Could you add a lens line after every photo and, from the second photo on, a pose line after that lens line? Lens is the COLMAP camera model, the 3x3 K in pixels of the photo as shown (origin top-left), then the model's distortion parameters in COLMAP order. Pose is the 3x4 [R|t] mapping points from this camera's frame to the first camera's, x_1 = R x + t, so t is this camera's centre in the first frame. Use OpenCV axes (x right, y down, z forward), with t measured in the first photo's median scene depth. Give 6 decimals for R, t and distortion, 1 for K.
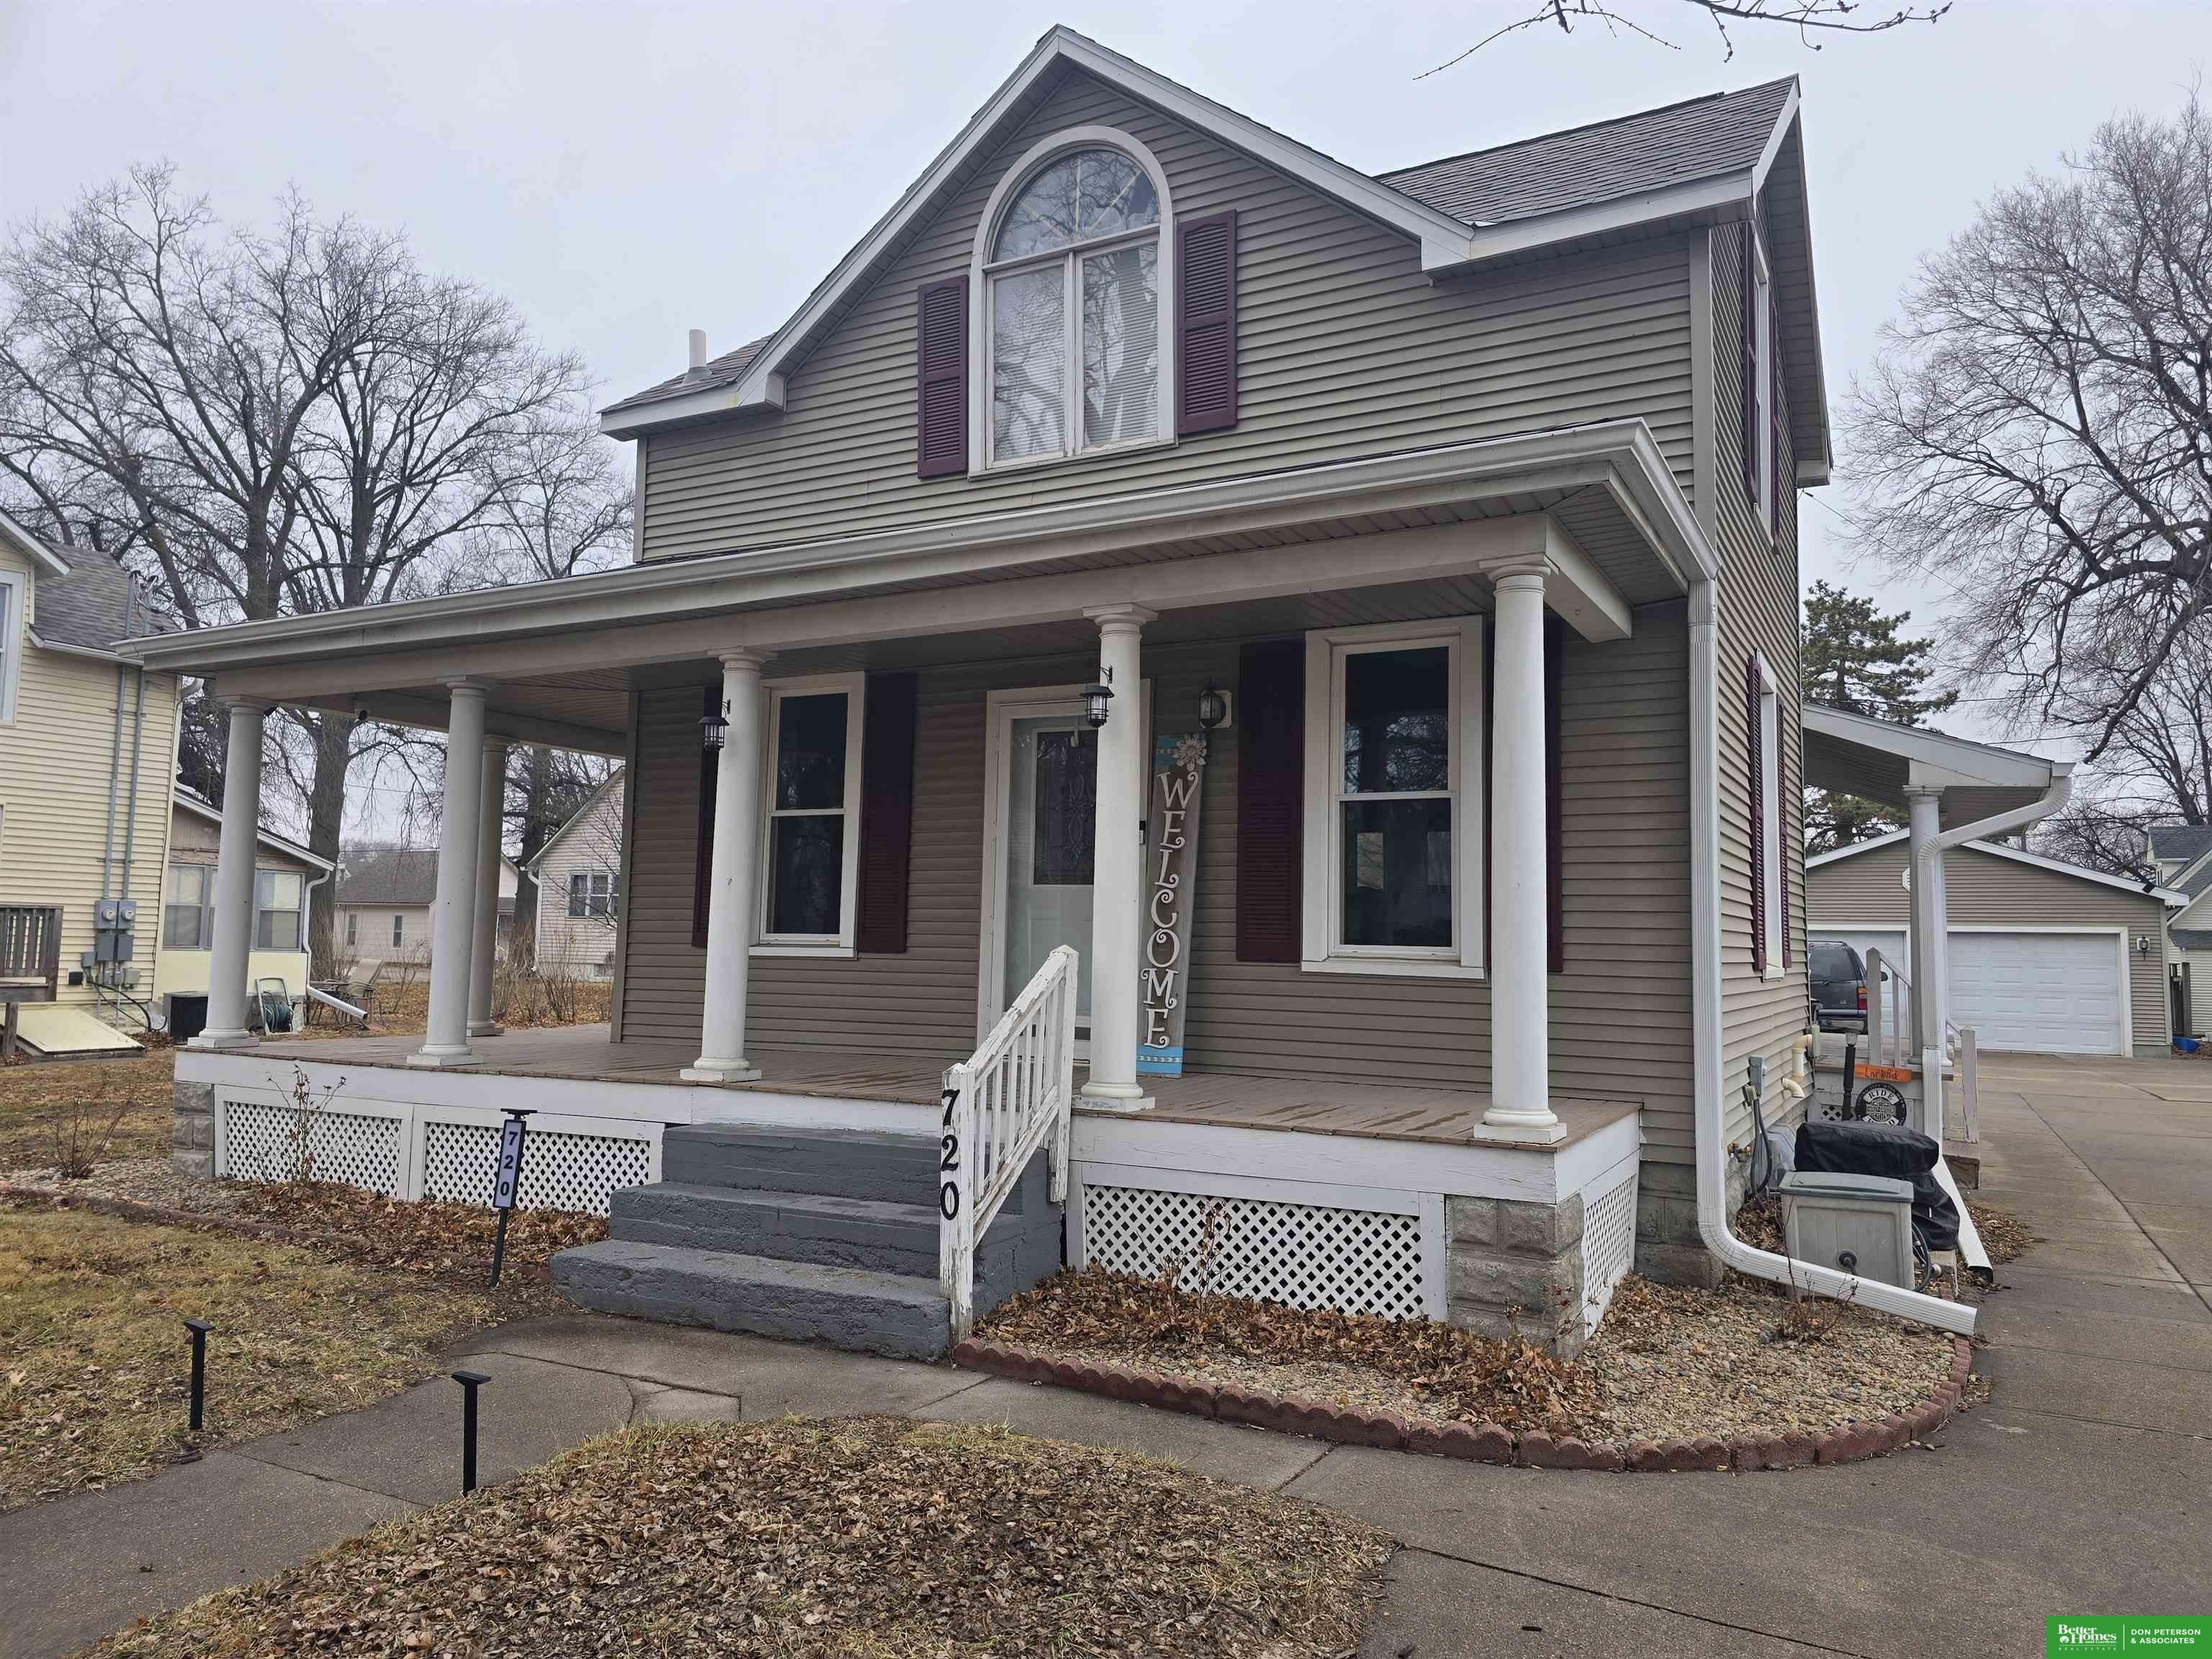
lens RADIAL K [[1455.0, 0, 1118.5], [0, 1455.0, 824.5], [0, 0, 1]] dist [0.074353, -0.067590]
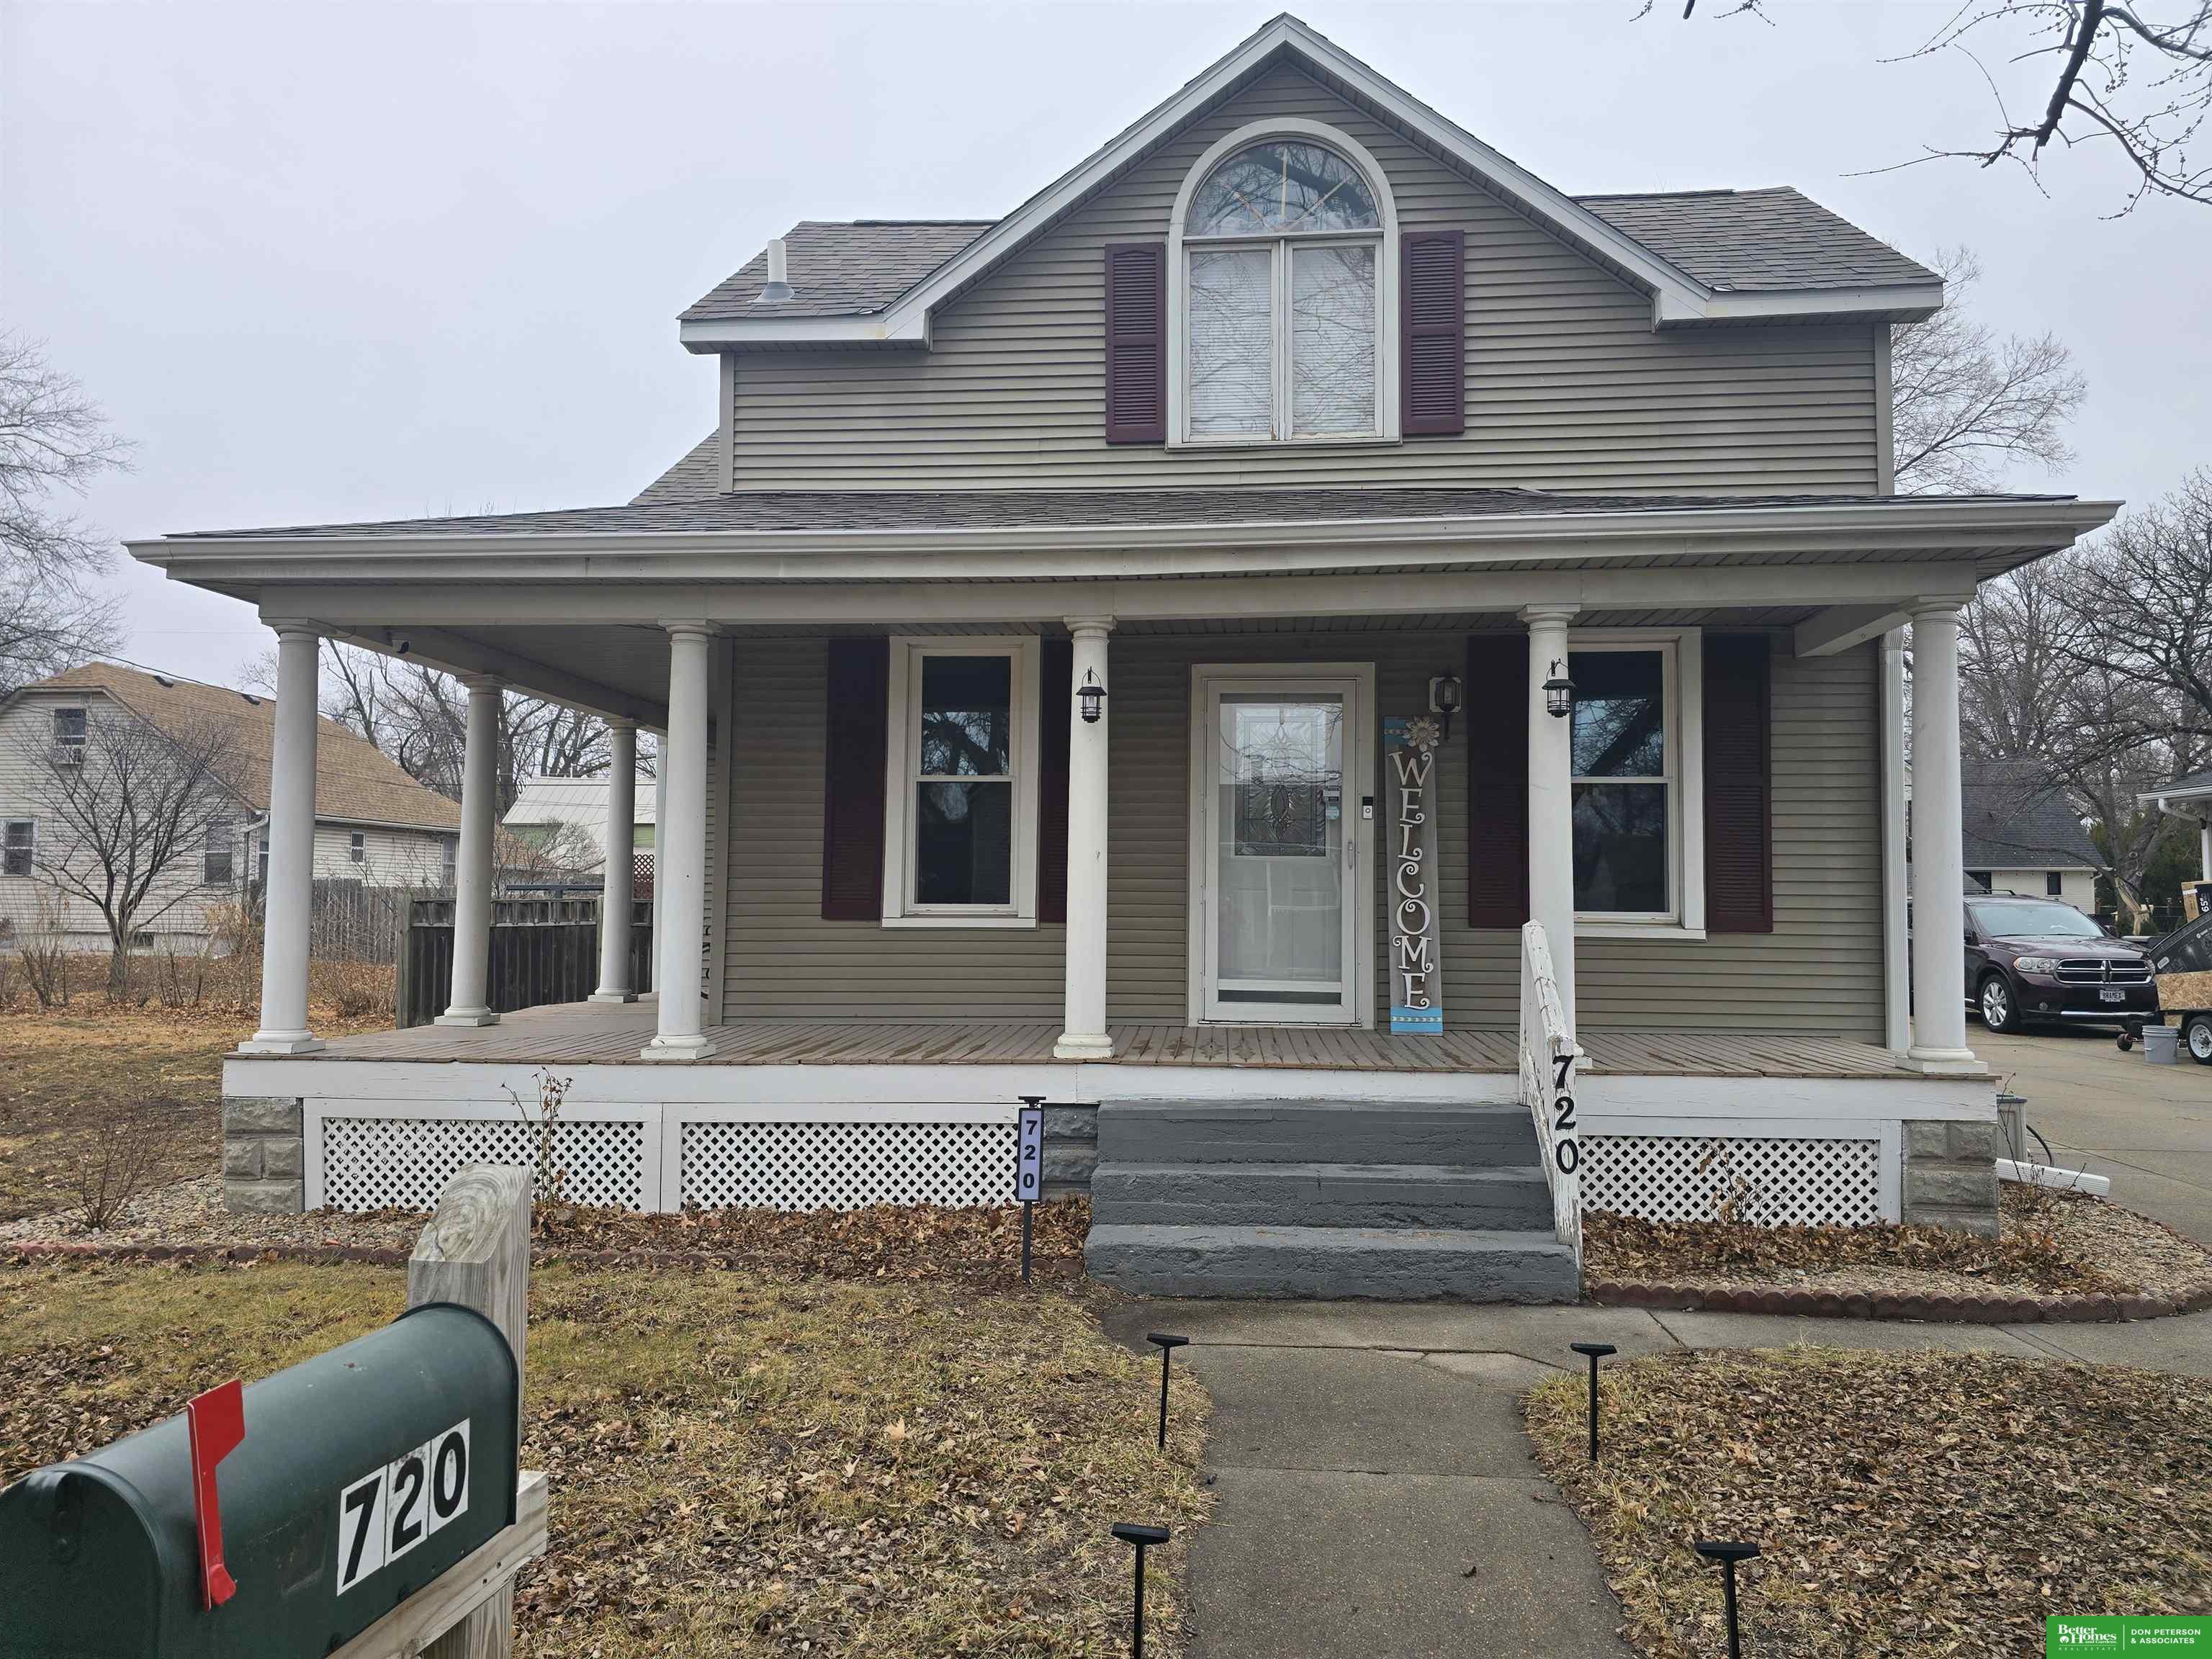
lens RADIAL K [[1450.3, 0, 1106.0], [0, 1450.3, 829.5], [0, 0, 1]] dist [0.056179, -0.035418]
pose [[0.920633, 0.007316, 0.390360, -0.566384], [-0.021294, 0.999277, 0.031493, -0.007814], [-0.389847, -0.037306, 0.920124, 0.096726]]
